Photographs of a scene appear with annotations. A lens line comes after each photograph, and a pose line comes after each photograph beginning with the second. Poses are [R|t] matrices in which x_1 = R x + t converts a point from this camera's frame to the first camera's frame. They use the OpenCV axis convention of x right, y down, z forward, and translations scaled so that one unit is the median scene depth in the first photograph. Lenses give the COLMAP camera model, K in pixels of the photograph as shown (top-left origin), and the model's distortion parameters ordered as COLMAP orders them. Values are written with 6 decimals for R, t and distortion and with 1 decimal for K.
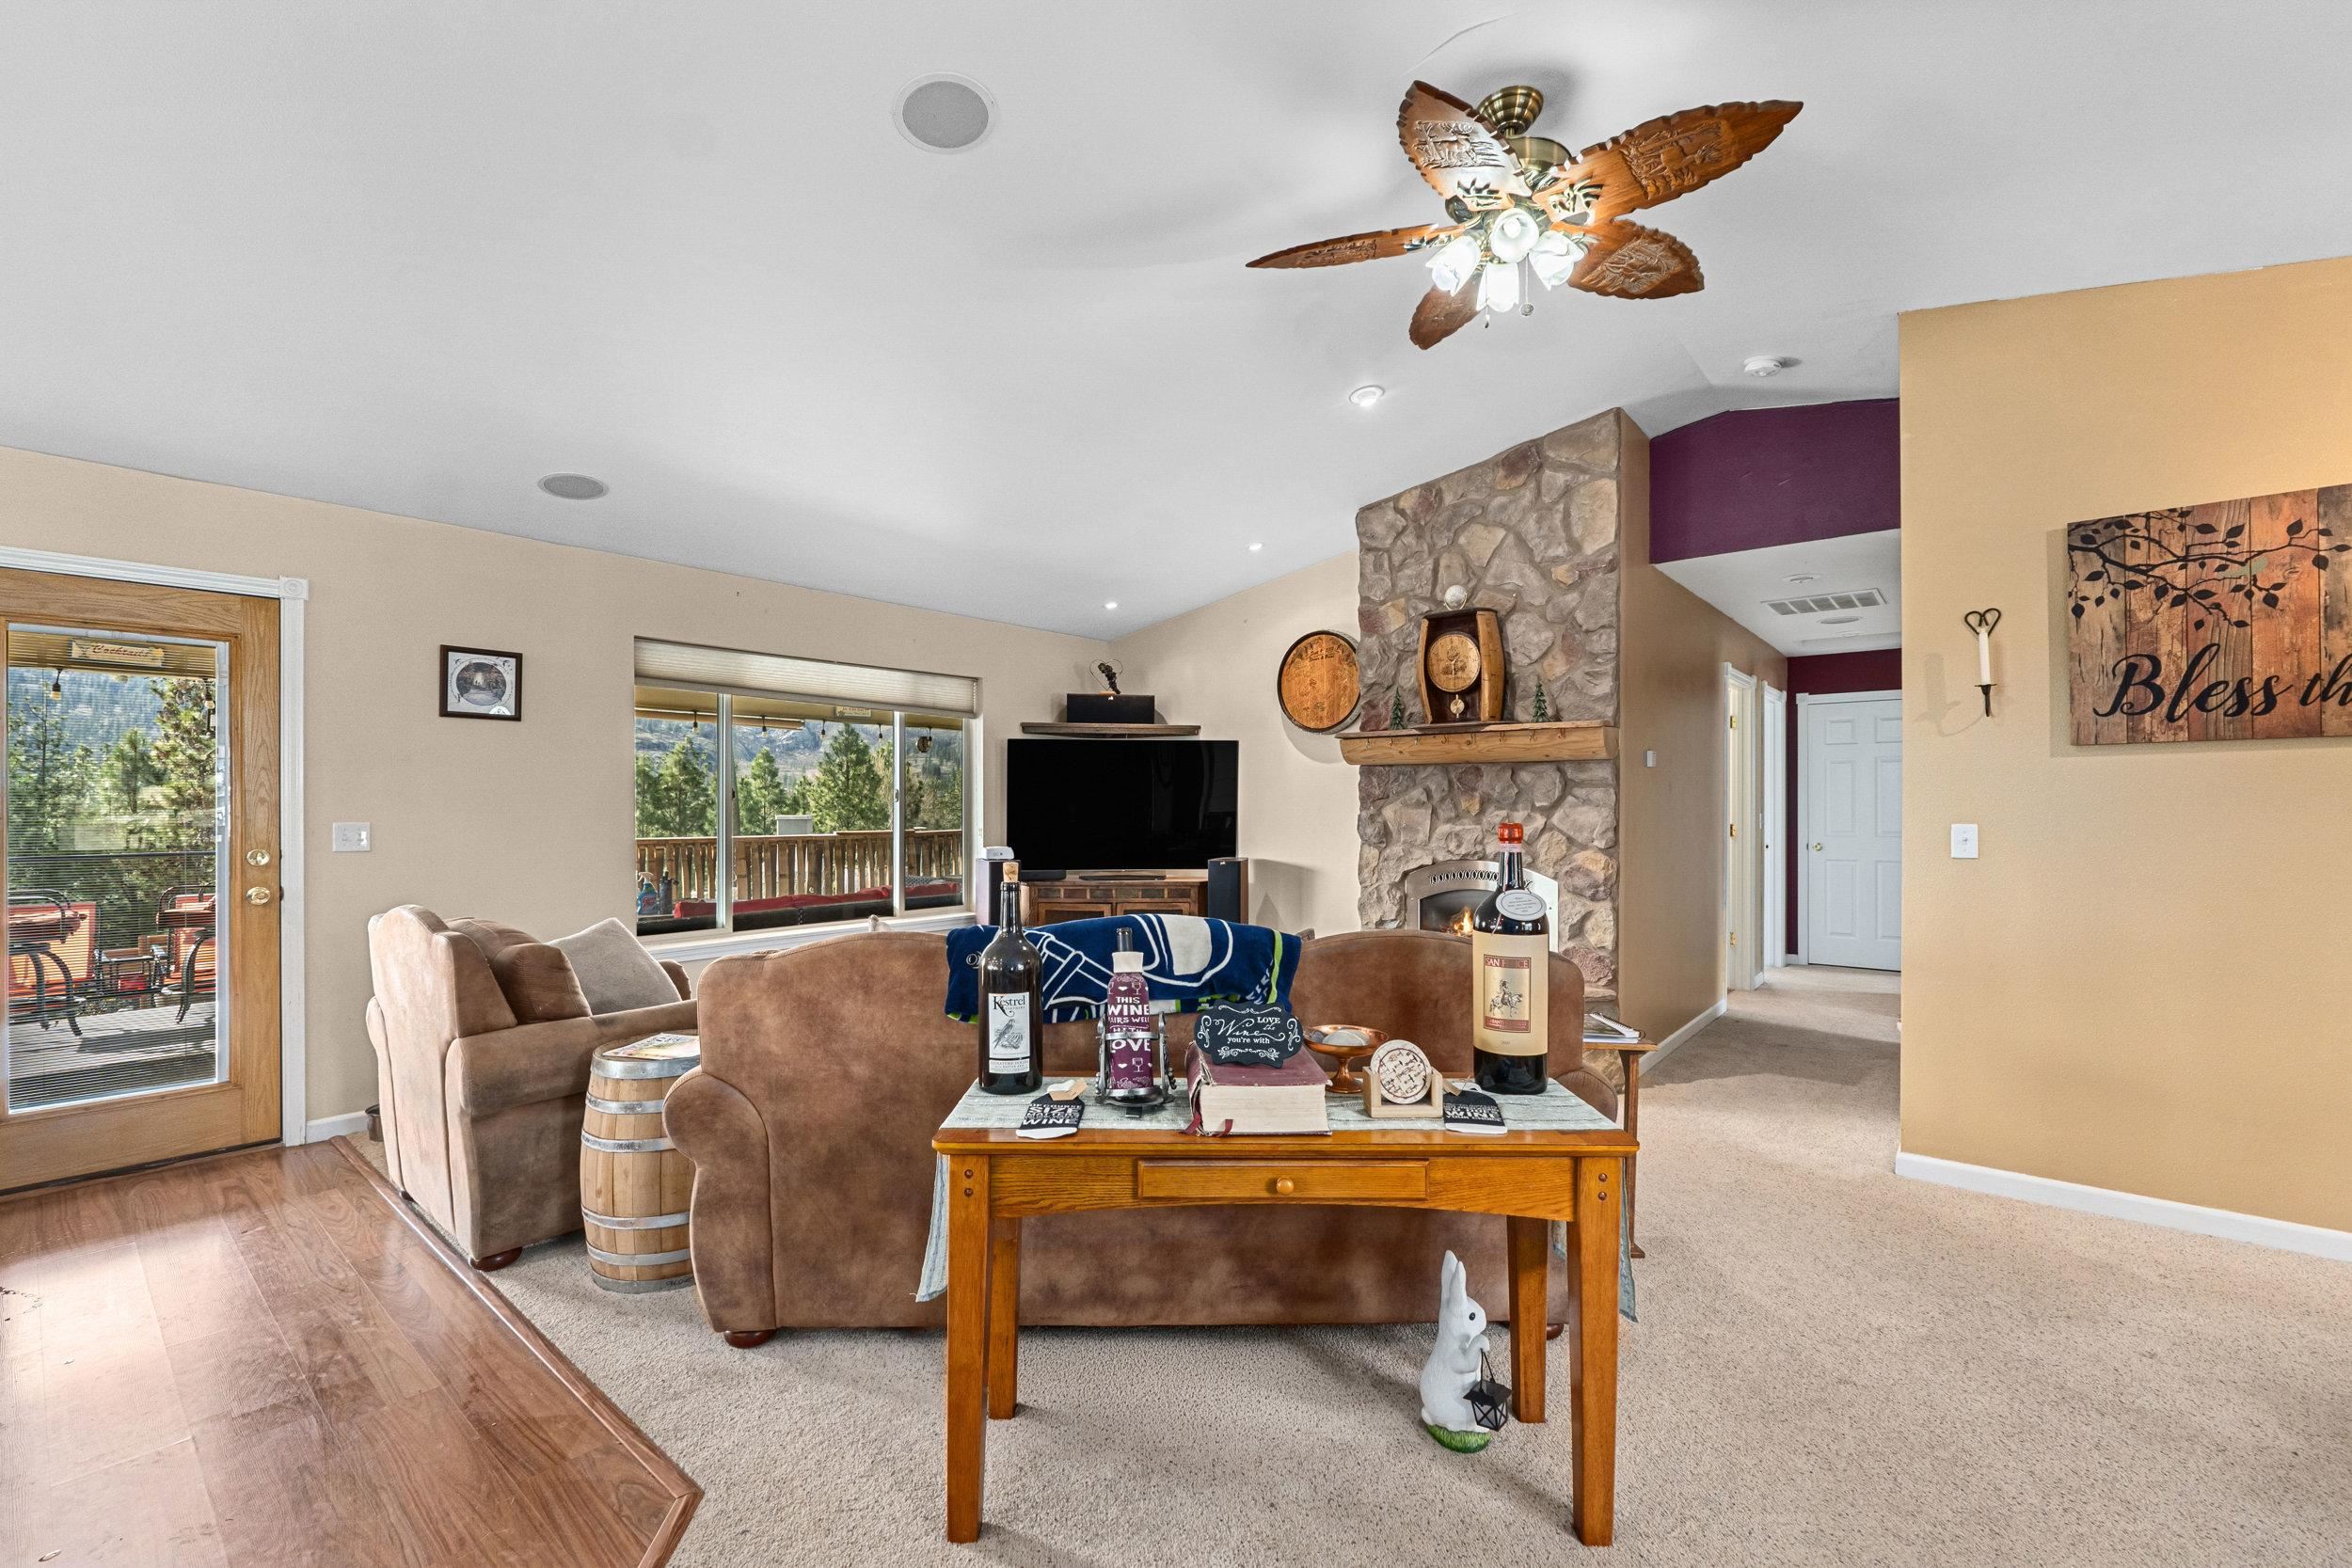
lens RADIAL K [[1000.9, 0, 1186.4], [0, 1000.9, 799.8], [0, 0, 1]] dist [-0.003925, -0.000440]
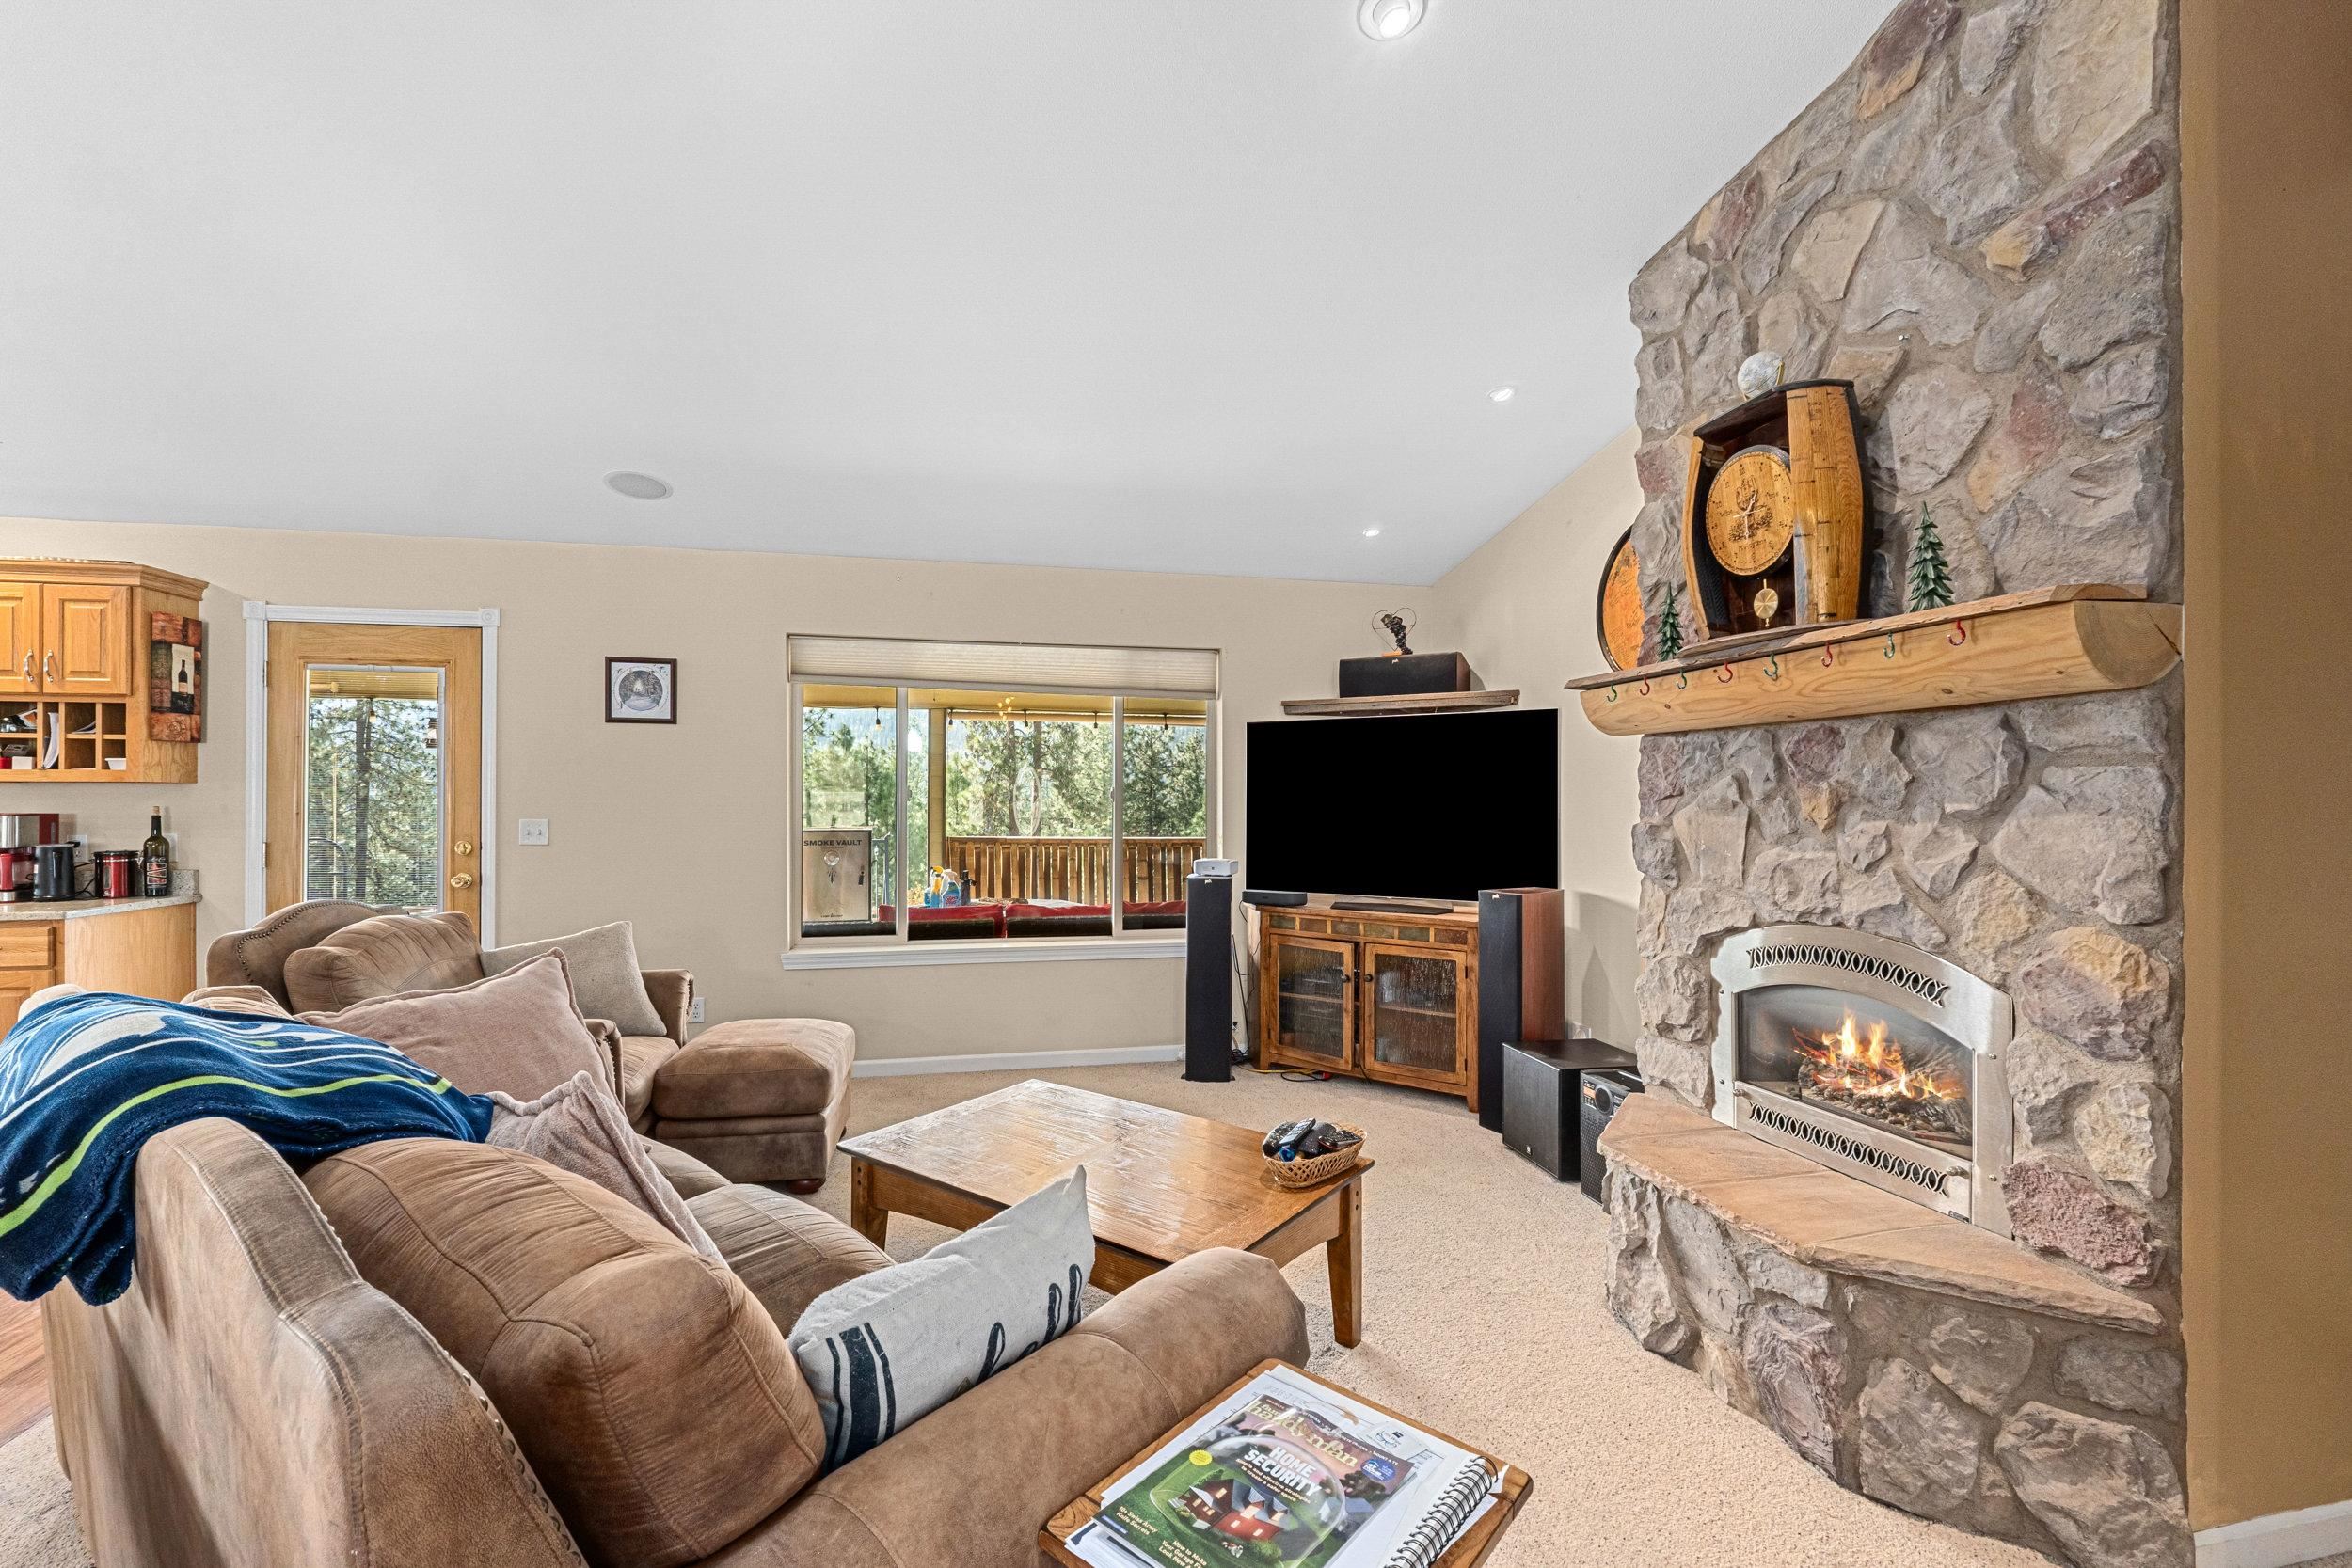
lens RADIAL K [[1000.9, 0, 1173.8], [0, 1000.9, 793.8], [0, 0, 1]] dist [-0.003925, -0.000440]
pose [[0.785319, -0.004725, -0.619073, 0.347452], [0.000543, 0.999976, -0.006944, 0.001497], [0.619091, 0.005118, 0.785302, 0.451621]]
